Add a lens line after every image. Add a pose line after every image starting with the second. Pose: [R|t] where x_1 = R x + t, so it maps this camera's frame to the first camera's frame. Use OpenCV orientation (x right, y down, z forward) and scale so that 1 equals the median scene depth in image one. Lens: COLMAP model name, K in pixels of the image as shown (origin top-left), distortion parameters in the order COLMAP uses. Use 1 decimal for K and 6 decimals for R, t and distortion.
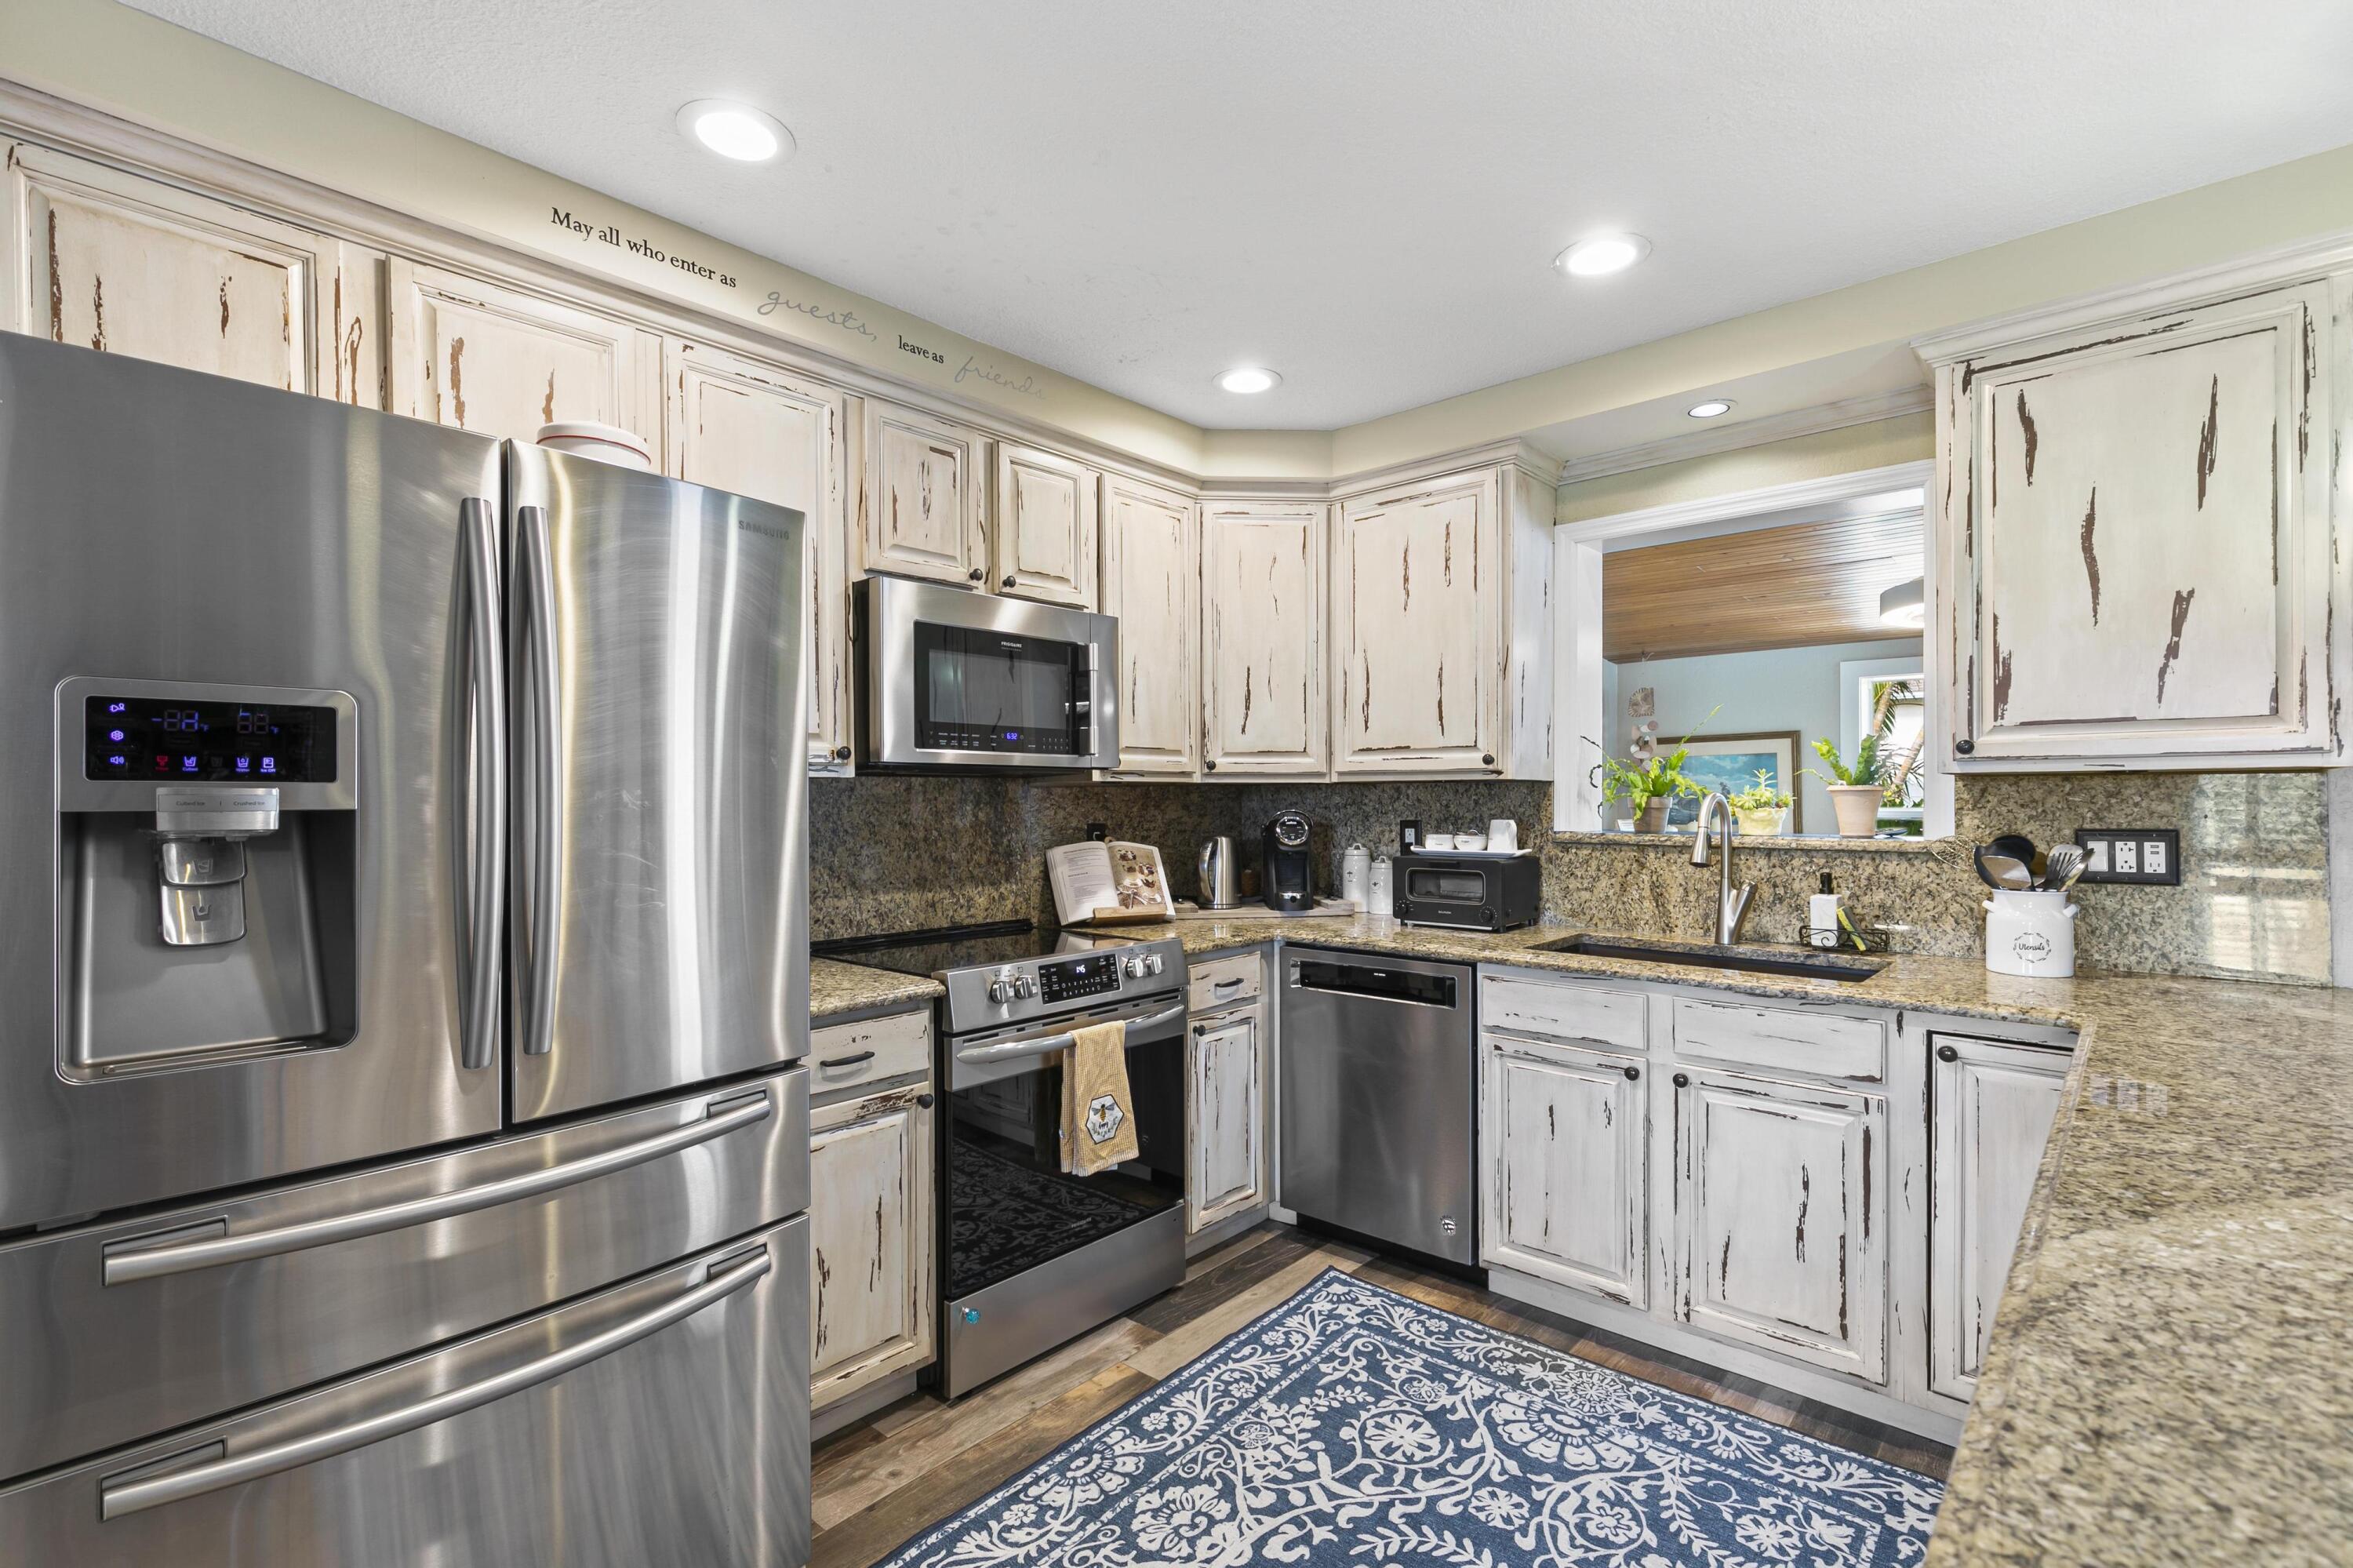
lens RADIAL K [[1057.3, 0, 1175.2], [0, 1057.3, 800.1], [0, 0, 1]] dist [0.014469, -0.007200]
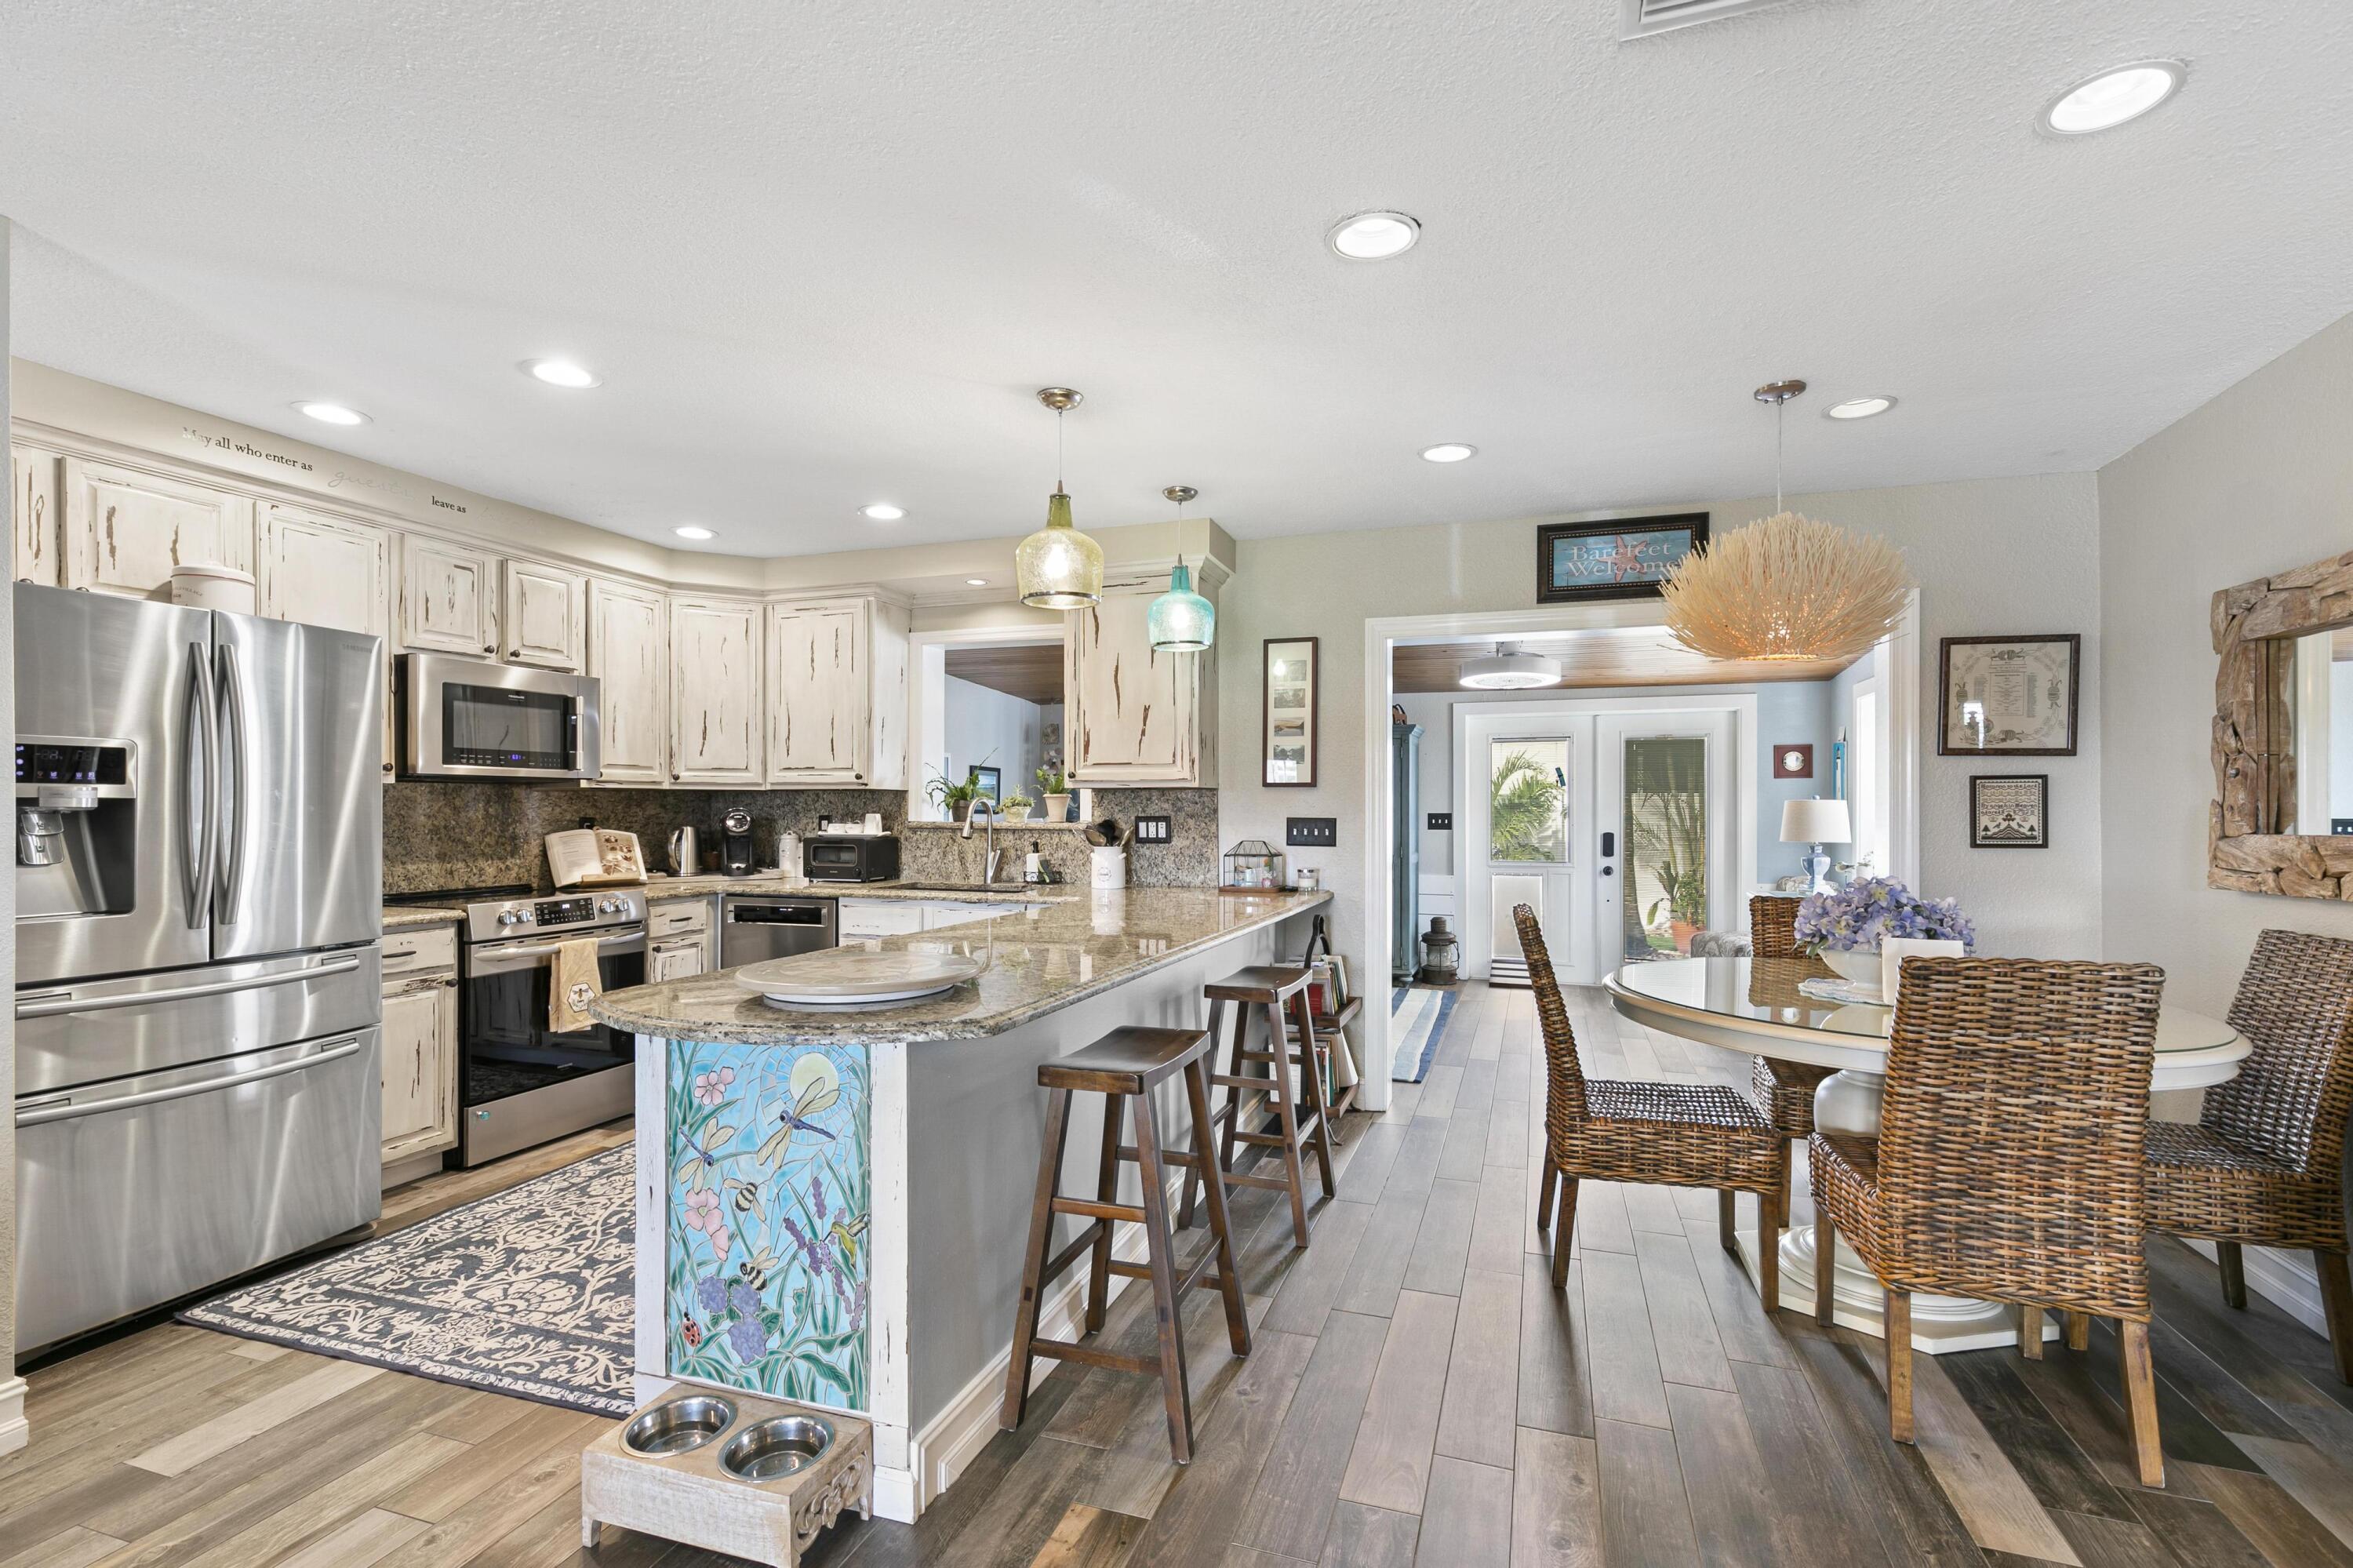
lens RADIAL K [[1057.3, 0, 1175.2], [0, 1057.3, 800.1], [0, 0, 1]] dist [0.014469, -0.007200]
pose [[0.921808, 0.005667, 0.387605, 0.121680], [-0.002711, 0.999963, -0.008172, 0.010786], [-0.387637, 0.006483, 0.921789, -0.740095]]
